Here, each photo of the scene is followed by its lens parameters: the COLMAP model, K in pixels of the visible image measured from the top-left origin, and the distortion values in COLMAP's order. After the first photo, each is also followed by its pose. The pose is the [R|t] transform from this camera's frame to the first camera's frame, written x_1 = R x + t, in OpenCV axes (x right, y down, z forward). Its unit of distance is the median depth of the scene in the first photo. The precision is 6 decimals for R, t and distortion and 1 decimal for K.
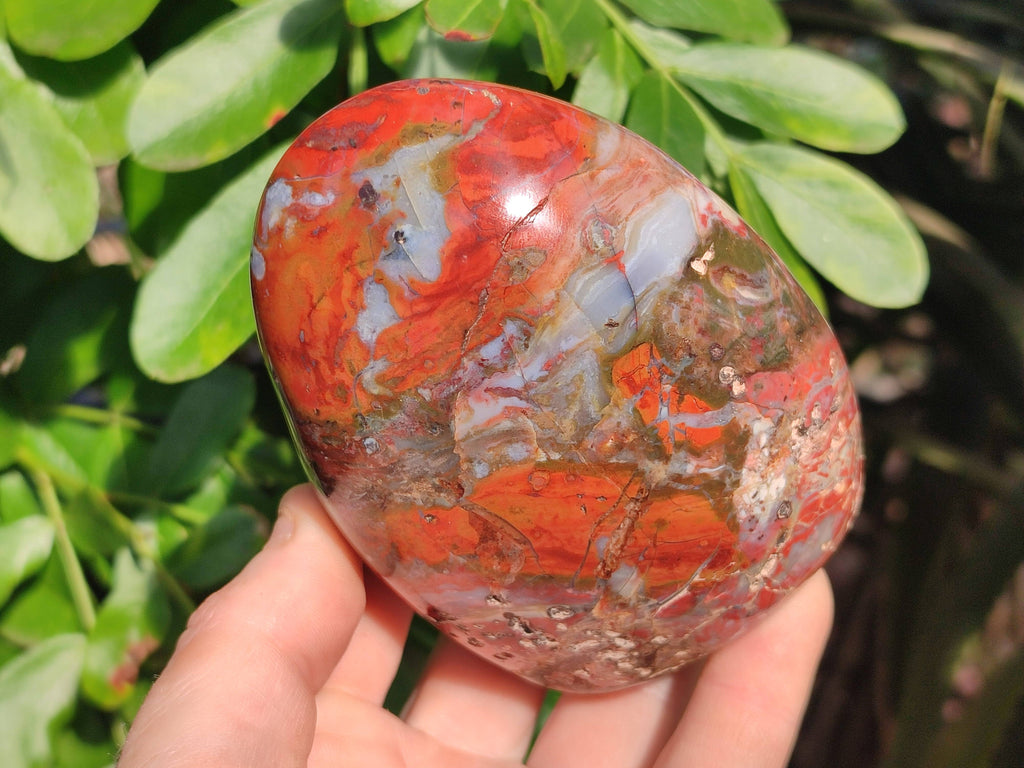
lens RADIAL K [[1523.0, 0, 512.0], [0, 1523.0, 384.0], [0, 0, 1]] dist [0.390997, -2.712498]
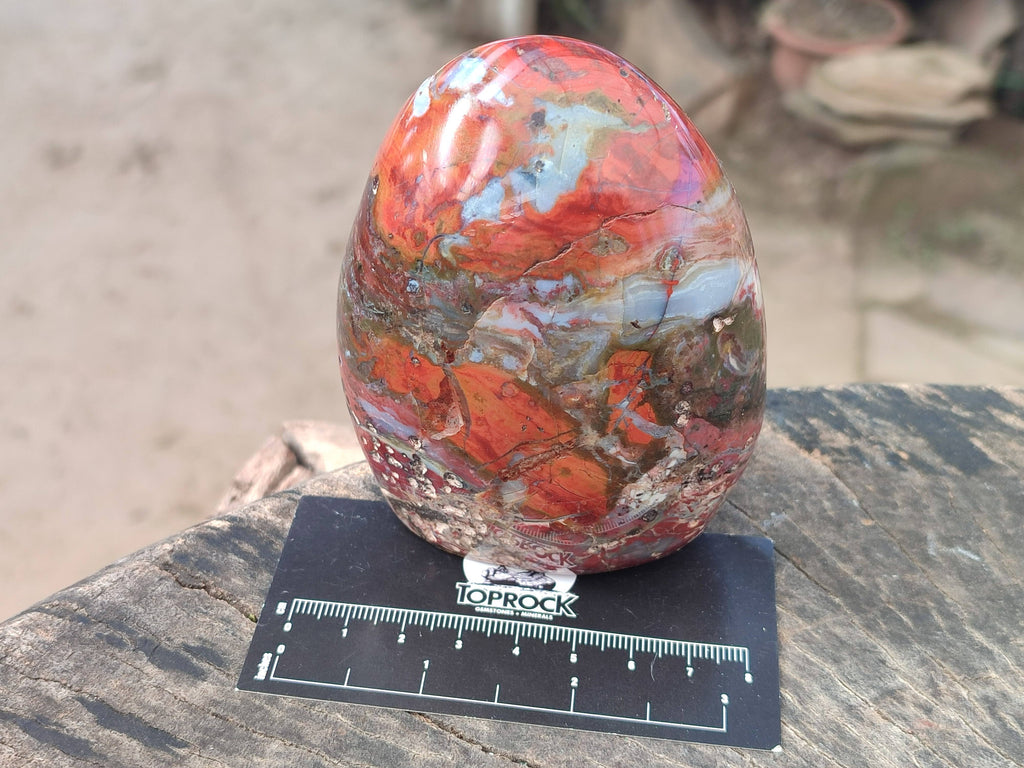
lens RADIAL K [[1523.0, 0, 512.0], [0, 1523.0, 384.0], [0, 0, 1]] dist [0.390997, -2.712498]
pose [[0.809328, 0.571322, 0.136304, -0.151178], [-0.583379, 0.808864, 0.073535, -0.032037], [-0.068239, -0.139031, 0.987934, -0.209113]]
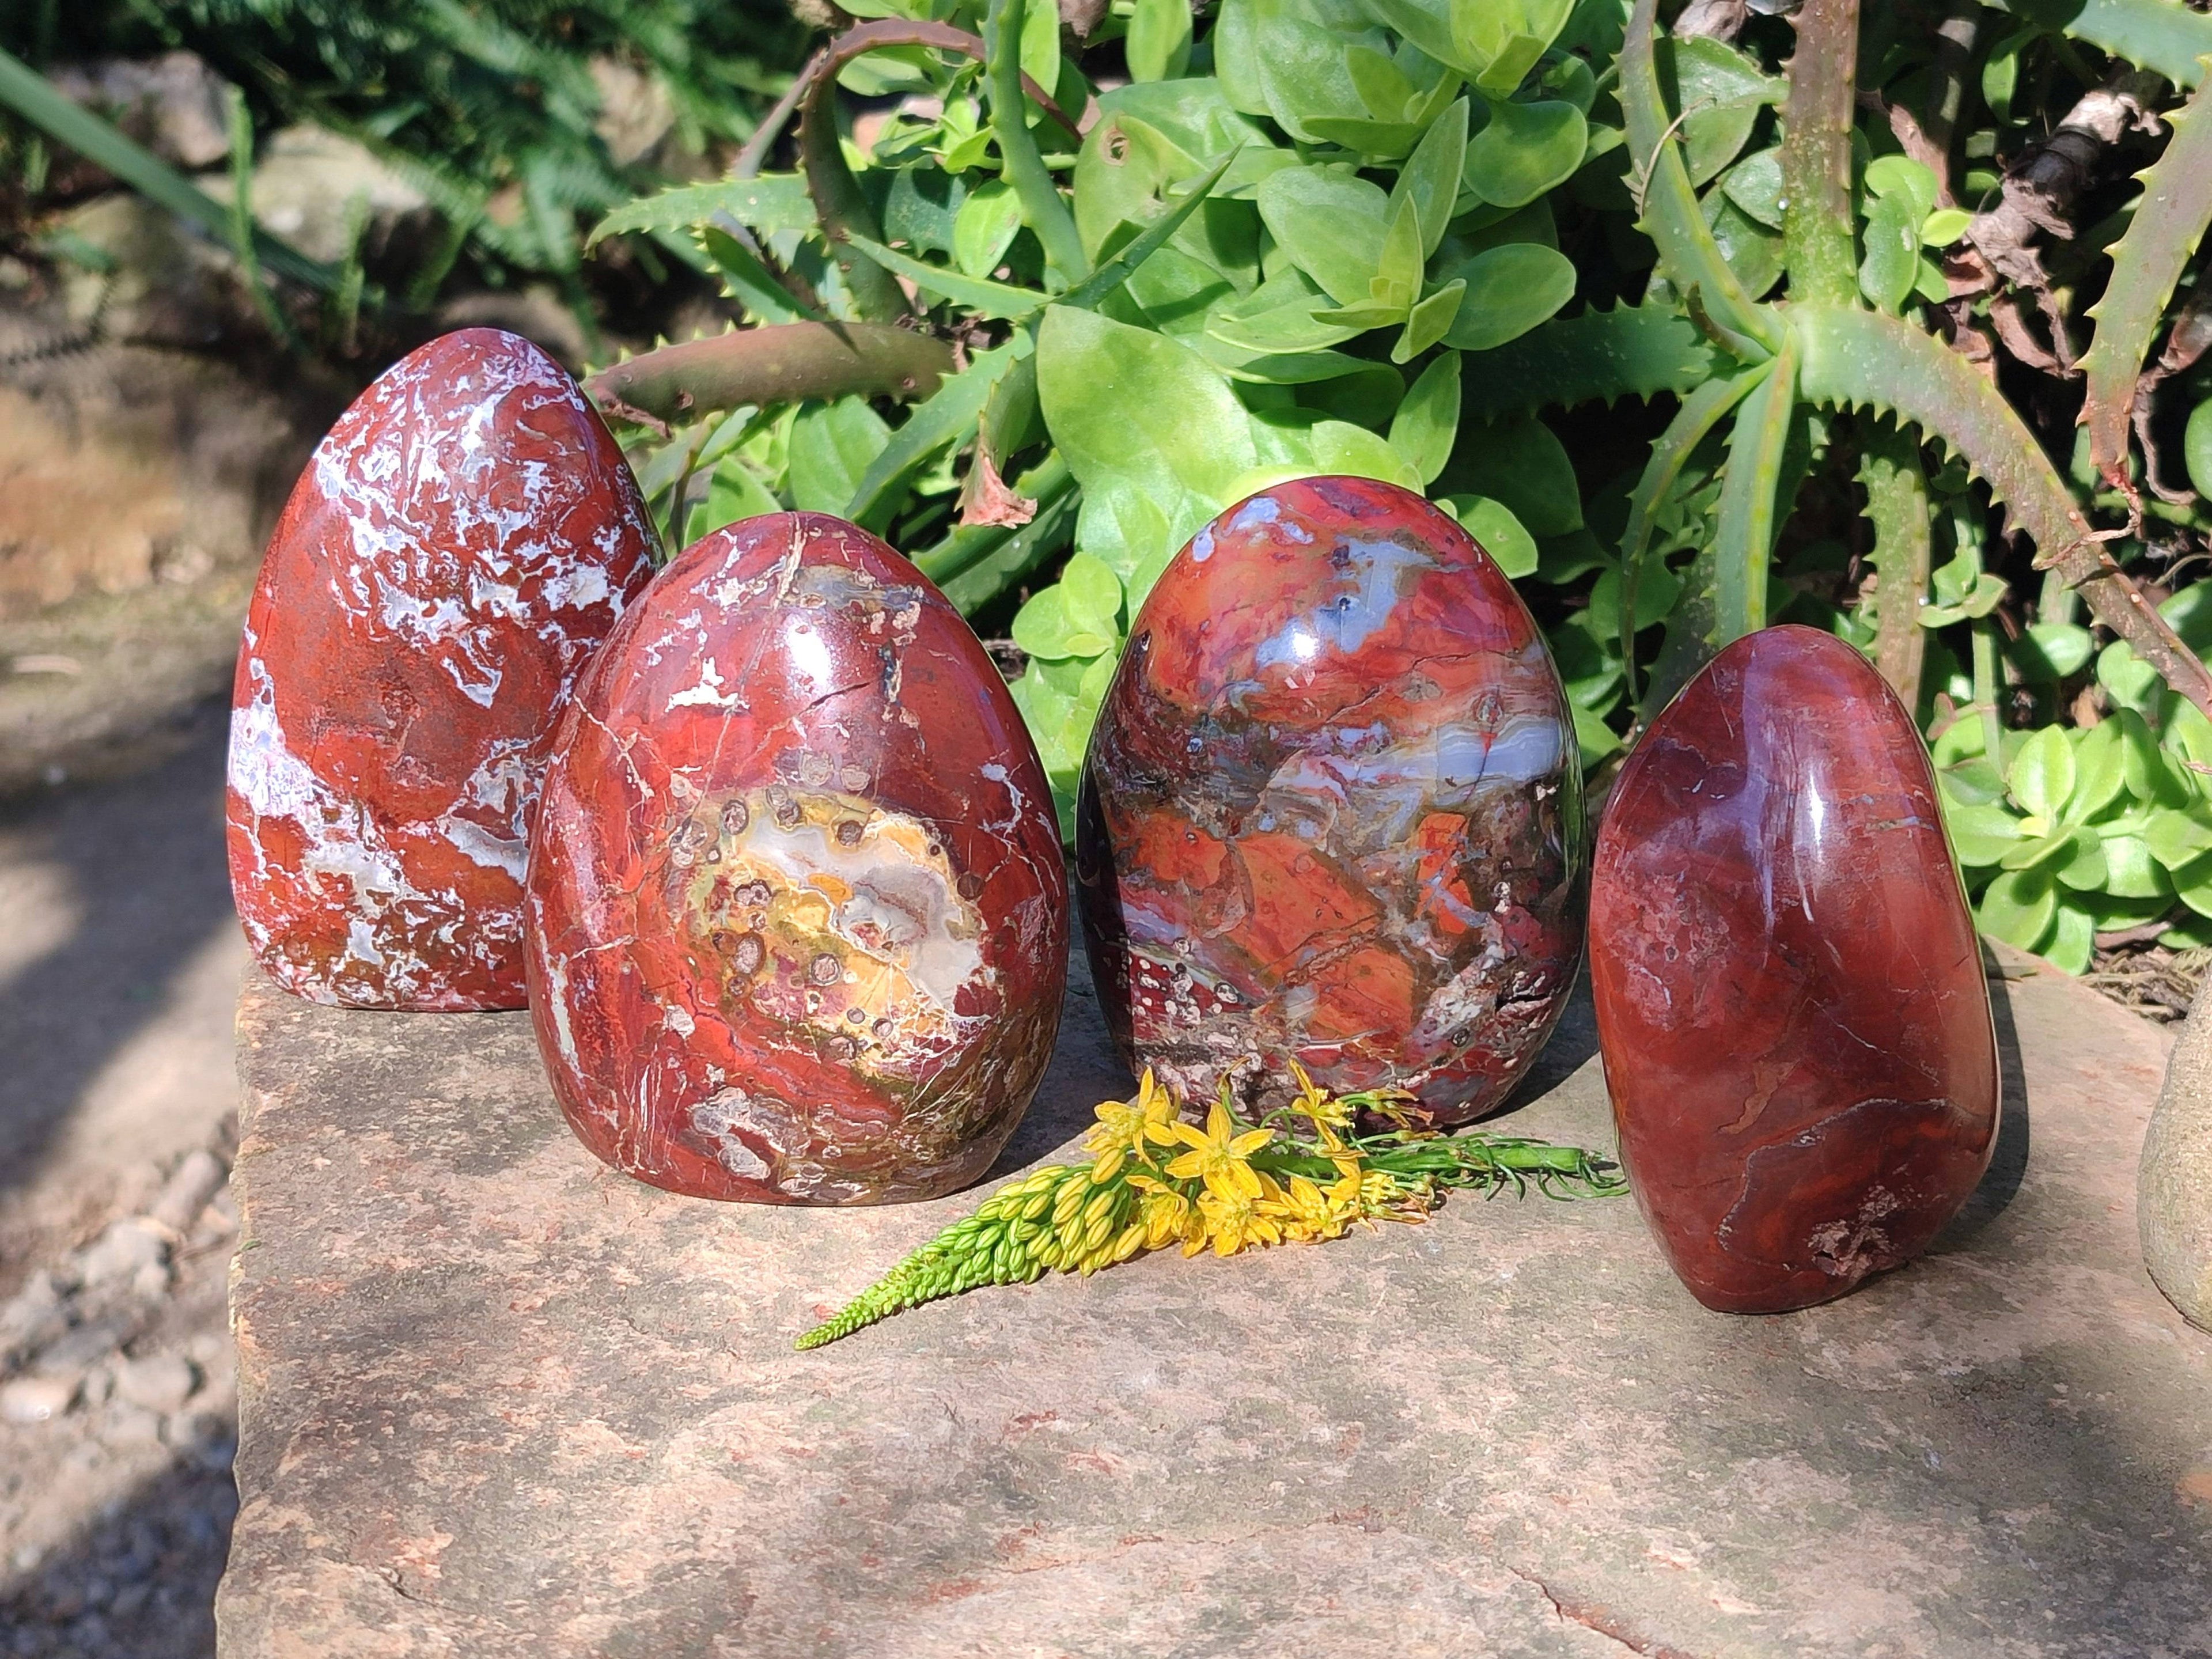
lens RADIAL K [[3289.9, 0, 1106.0], [0, 3289.9, 829.5], [0, 0, 1]] dist [0.390997, -2.712498]
pose [[0.803720, 0.591983, 0.059914, -0.247420], [-0.579650, 0.801727, -0.145741, 0.462140], [-0.134311, 0.082406, 0.987507, -1.262820]]
